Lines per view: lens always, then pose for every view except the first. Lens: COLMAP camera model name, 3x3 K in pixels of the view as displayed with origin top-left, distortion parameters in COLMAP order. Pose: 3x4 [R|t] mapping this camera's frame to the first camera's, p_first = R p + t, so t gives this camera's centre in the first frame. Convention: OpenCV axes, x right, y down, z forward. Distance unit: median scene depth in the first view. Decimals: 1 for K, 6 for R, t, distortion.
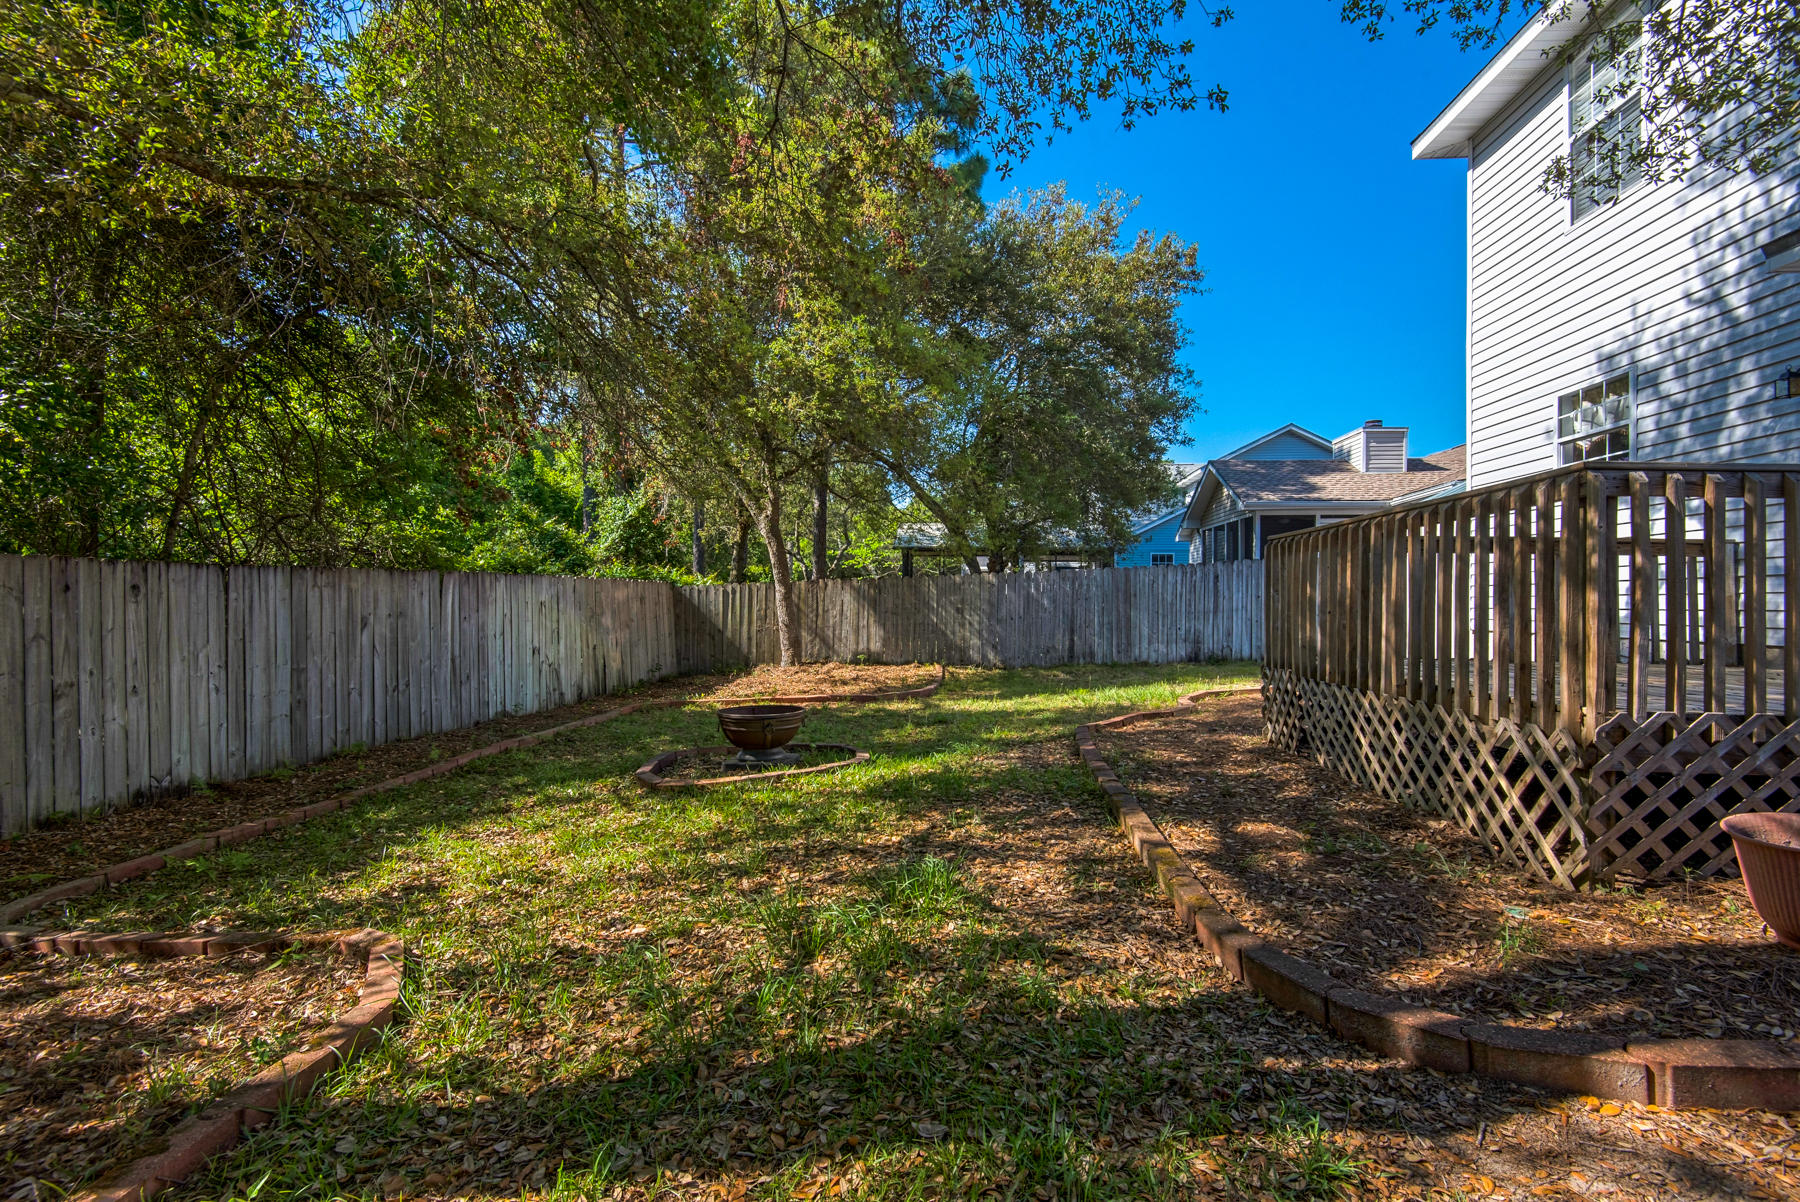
lens RADIAL K [[842.8, 0, 900.0], [0, 842.8, 601.0], [0, 0, 1]] dist [-0.015387, -0.000248]
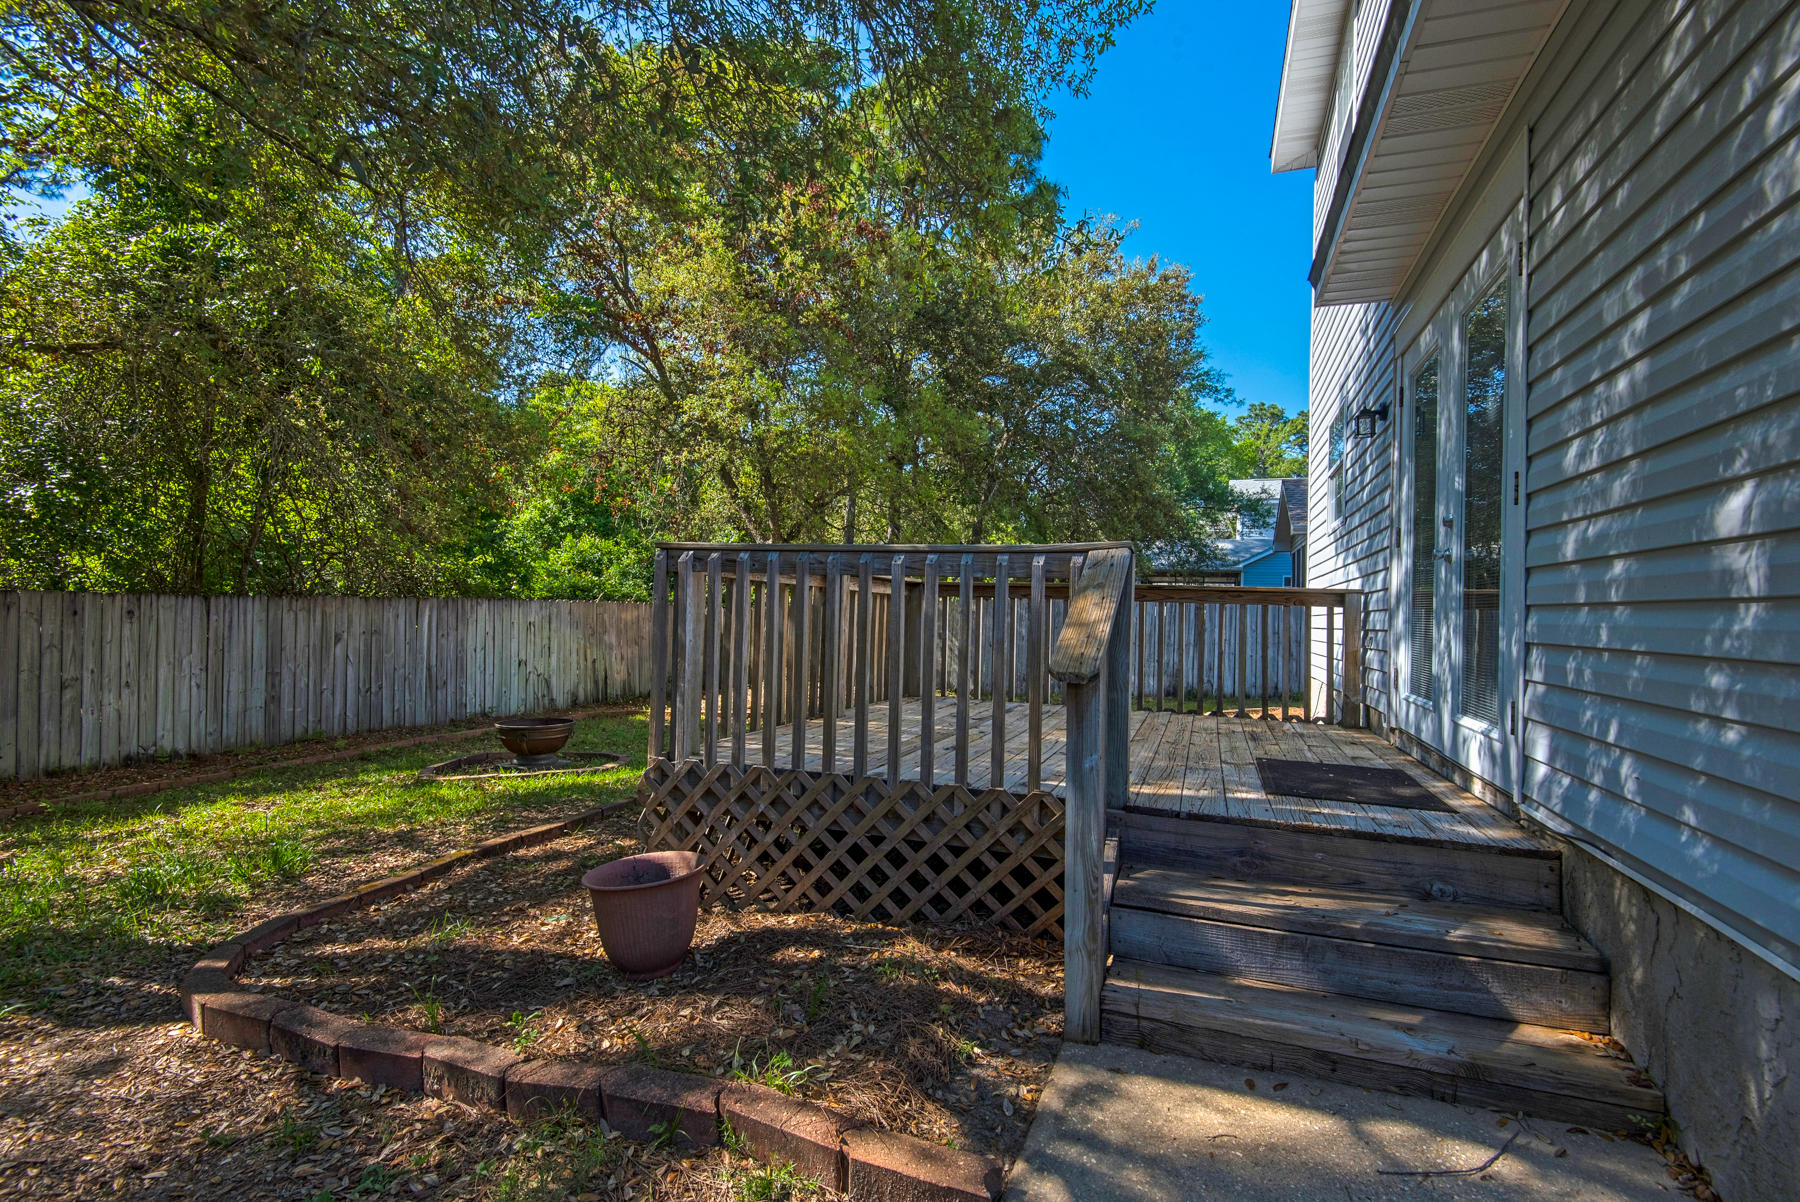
lens RADIAL K [[842.8, 0, 900.0], [0, 842.8, 601.0], [0, 0, 1]] dist [-0.015387, -0.000248]
pose [[0.964584, 0.012248, -0.263490, 0.639913], [-0.016732, 0.999751, -0.014780, -0.032204], [0.263243, 0.018665, 0.964549, -0.024323]]
